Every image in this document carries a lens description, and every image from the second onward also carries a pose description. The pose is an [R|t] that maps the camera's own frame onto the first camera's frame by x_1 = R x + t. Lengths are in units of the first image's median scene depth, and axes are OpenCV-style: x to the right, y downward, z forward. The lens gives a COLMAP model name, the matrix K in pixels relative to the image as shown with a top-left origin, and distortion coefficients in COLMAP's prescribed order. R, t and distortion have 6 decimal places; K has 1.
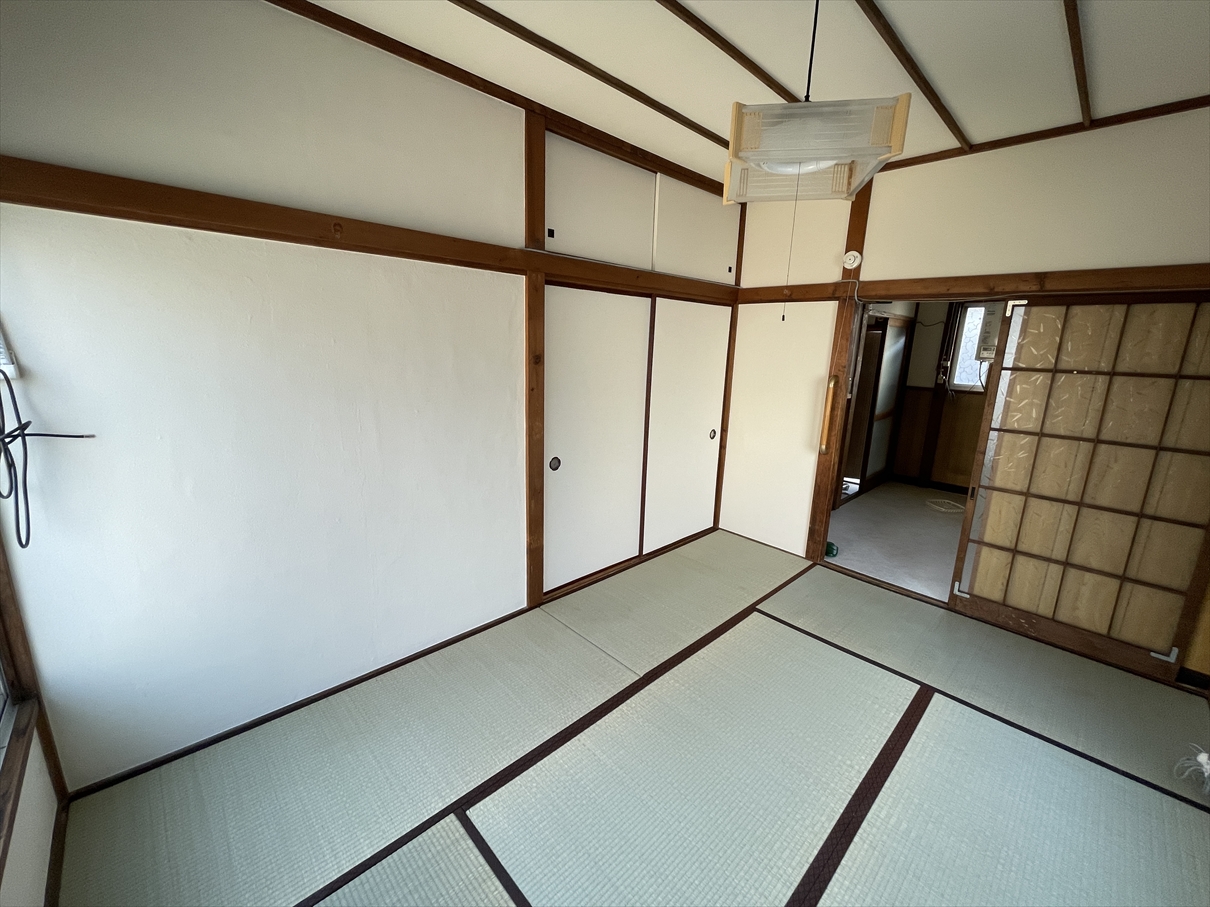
lens RADIAL K [[489.2, 0, 605.0], [0, 489.2, 453.5], [0, 0, 1]] dist [-0.000857, 0.000135]
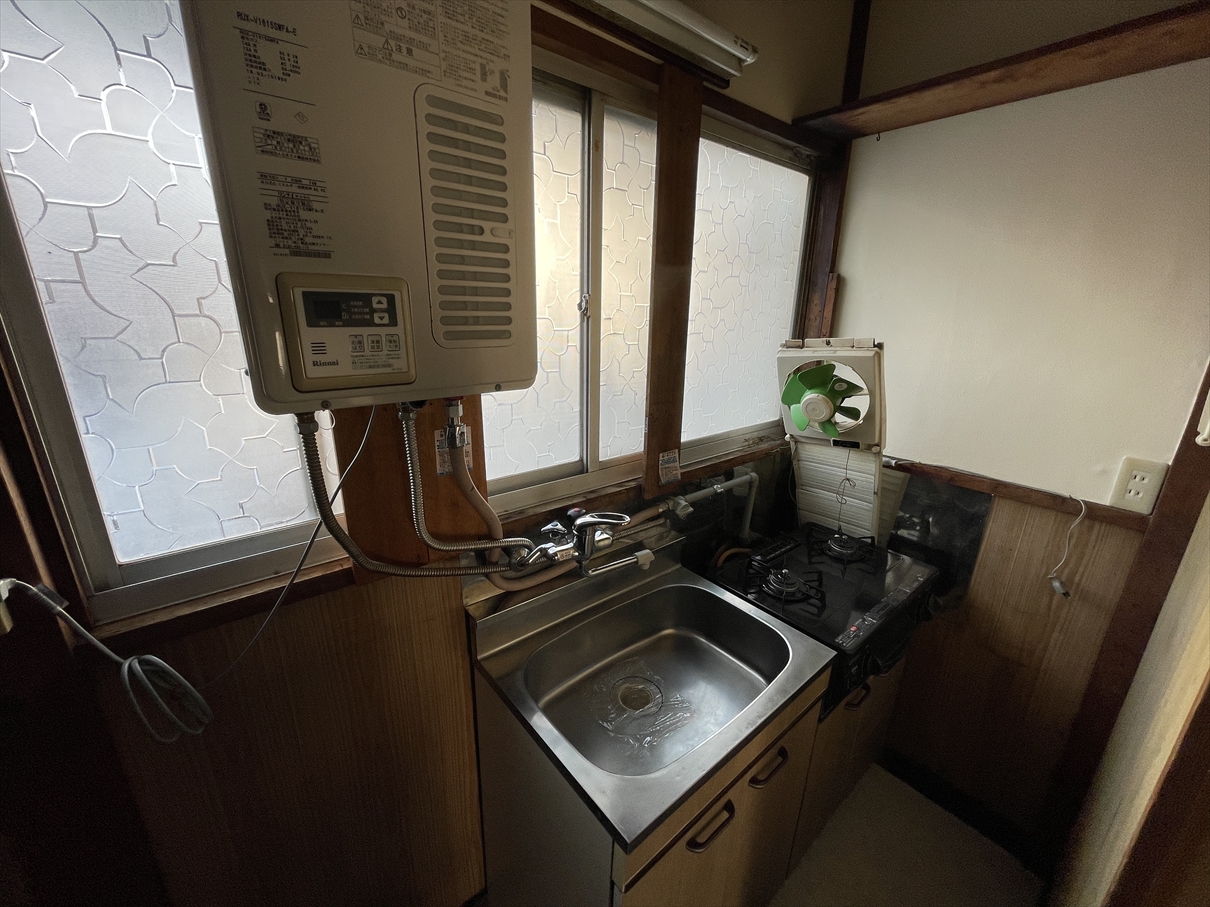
lens RADIAL K [[489.2, 0, 605.0], [0, 489.2, 453.5], [0, 0, 1]] dist [-0.000857, 0.000135]
pose [[0.076323, -0.315358, 0.945899, 0.609907], [0.201201, 0.934022, 0.295163, -0.185577], [-0.976572, 0.167788, 0.134738, 0.849259]]
